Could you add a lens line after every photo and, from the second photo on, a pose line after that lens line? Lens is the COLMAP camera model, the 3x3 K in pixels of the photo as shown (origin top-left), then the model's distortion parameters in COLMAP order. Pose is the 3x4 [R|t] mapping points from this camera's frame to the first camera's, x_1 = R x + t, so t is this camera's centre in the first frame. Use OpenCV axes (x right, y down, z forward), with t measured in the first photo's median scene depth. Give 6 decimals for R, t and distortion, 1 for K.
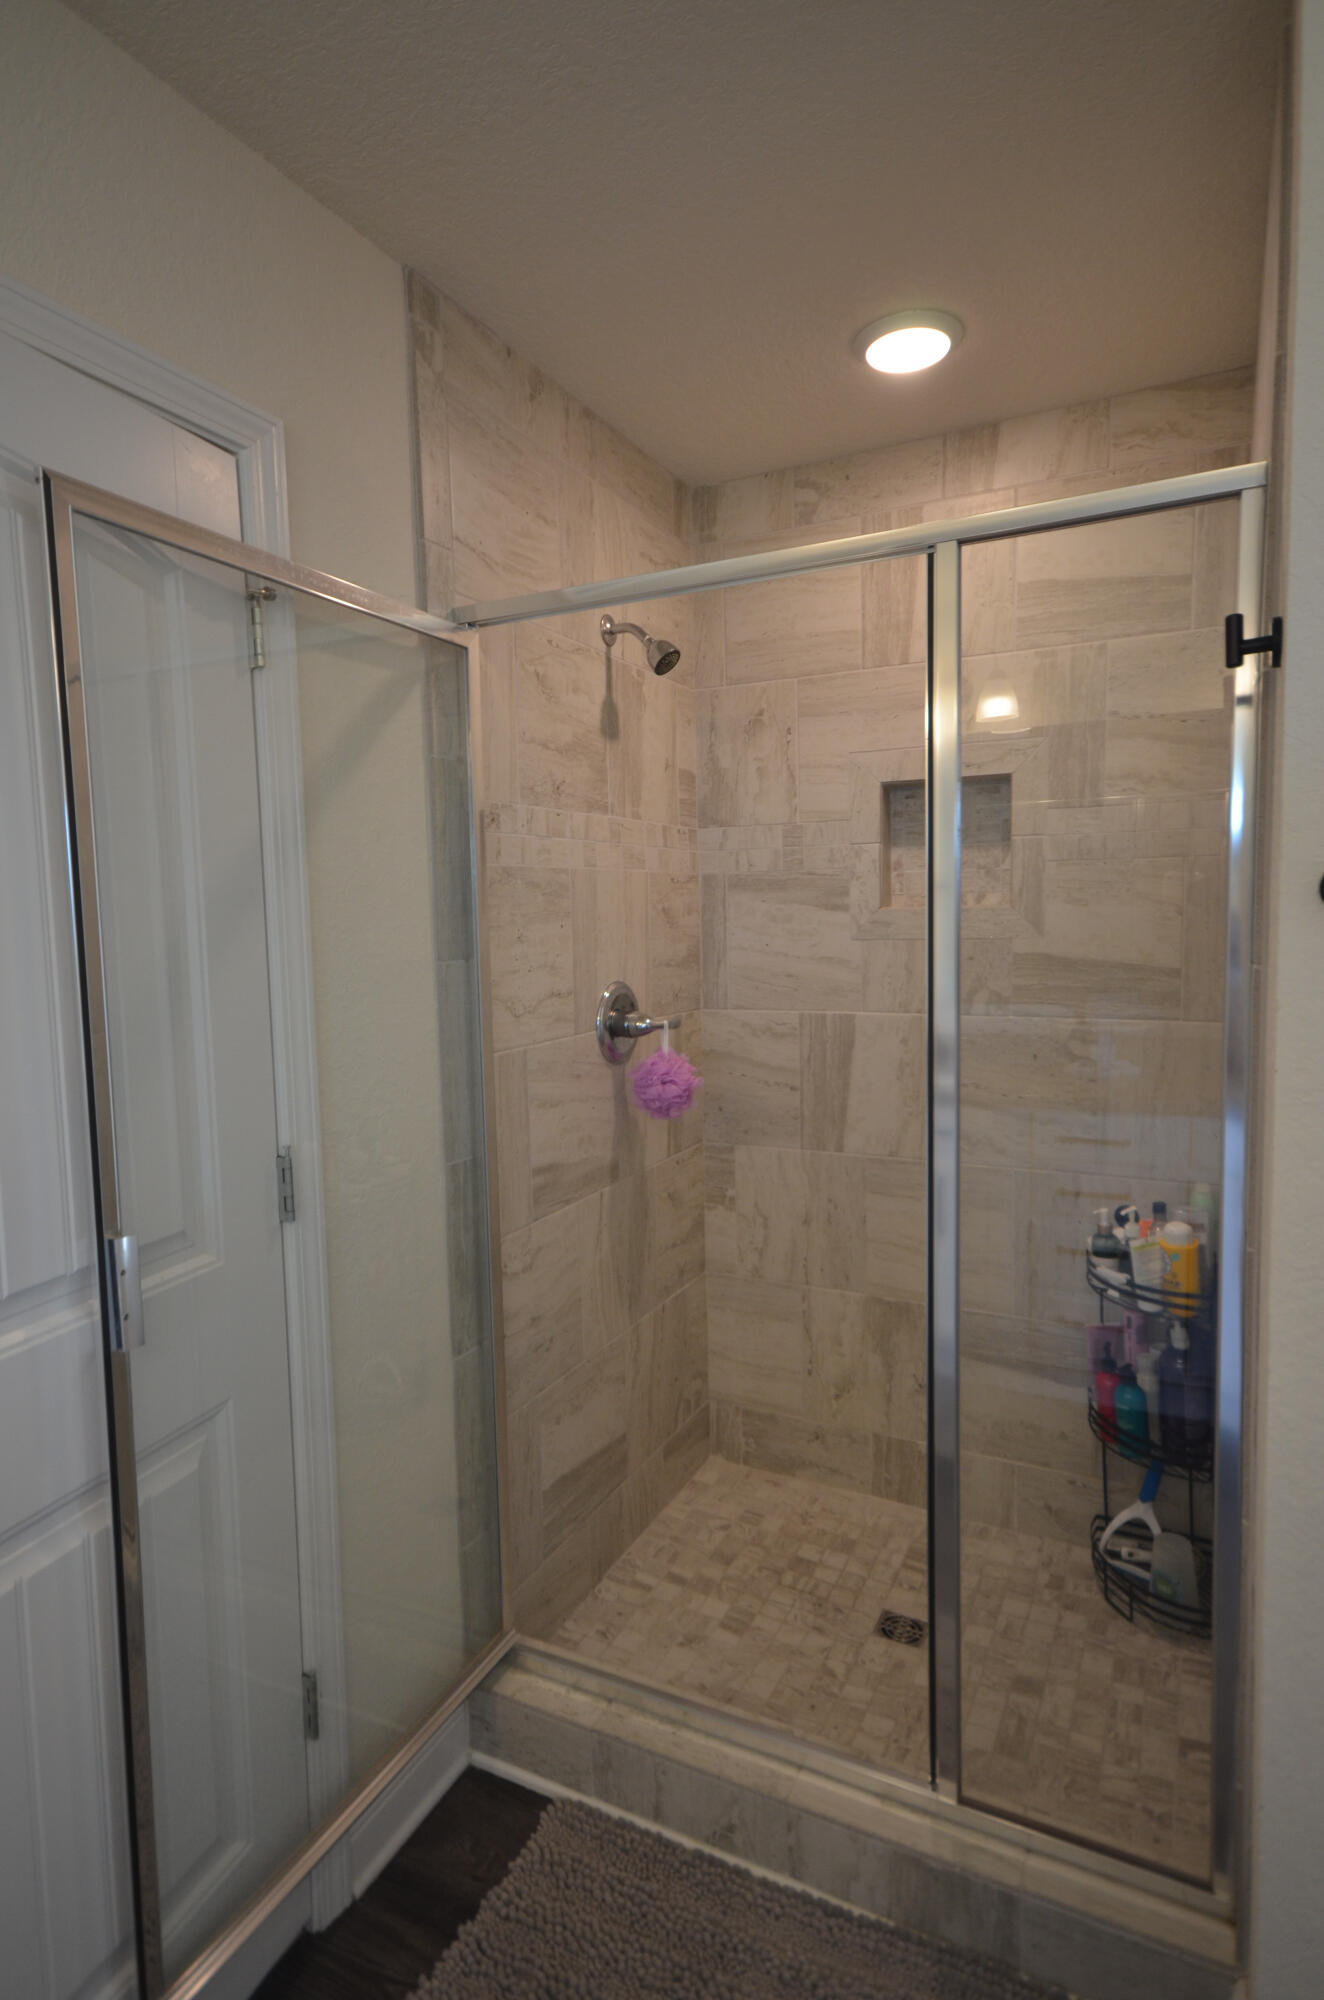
lens RADIAL K [[1081.7, 0, 661.8], [0, 1081.7, 993.2], [0, 0, 1]] dist [0.015153, 0.006034]
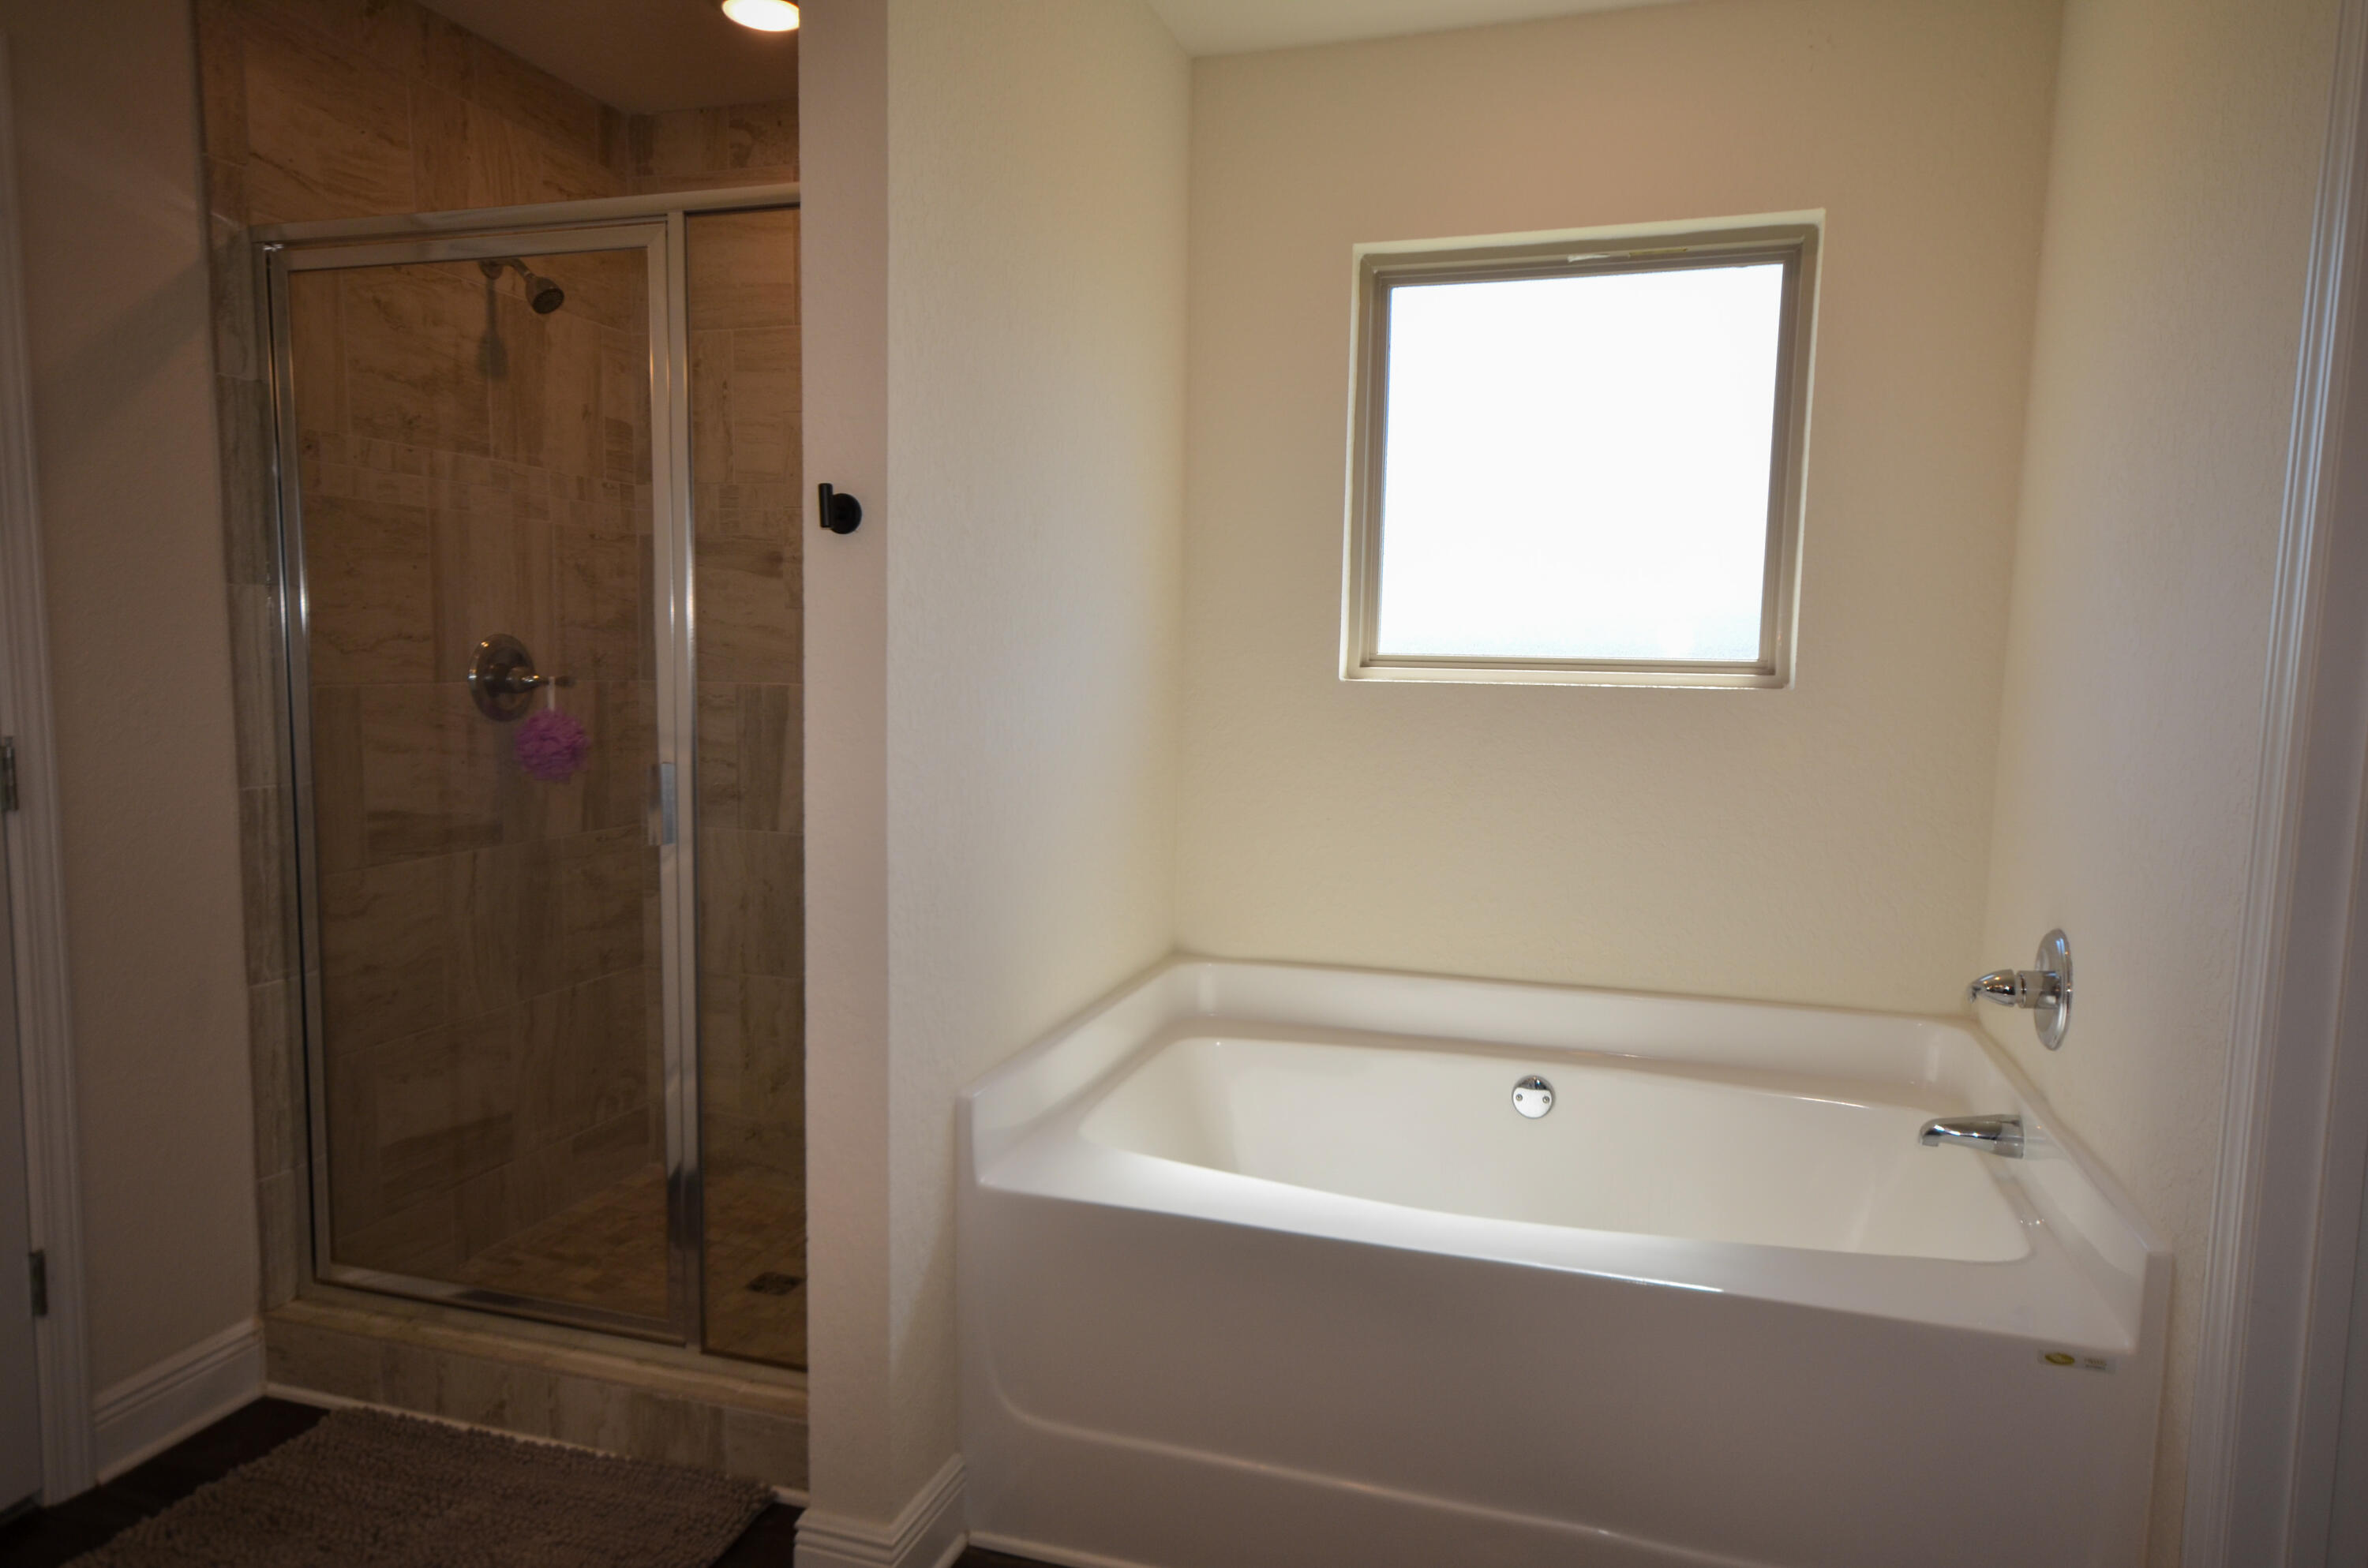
lens RADIAL K [[1476.8, 0, 1186.1], [0, 1476.8, 798.5], [0, 0, 1]] dist [0.016330, 0.013534]
pose [[0.987282, 0.024156, 0.157132, 0.367655], [-0.027349, 0.999460, 0.018196, 0.097462], [-0.156608, -0.022262, 0.987410, -0.403114]]
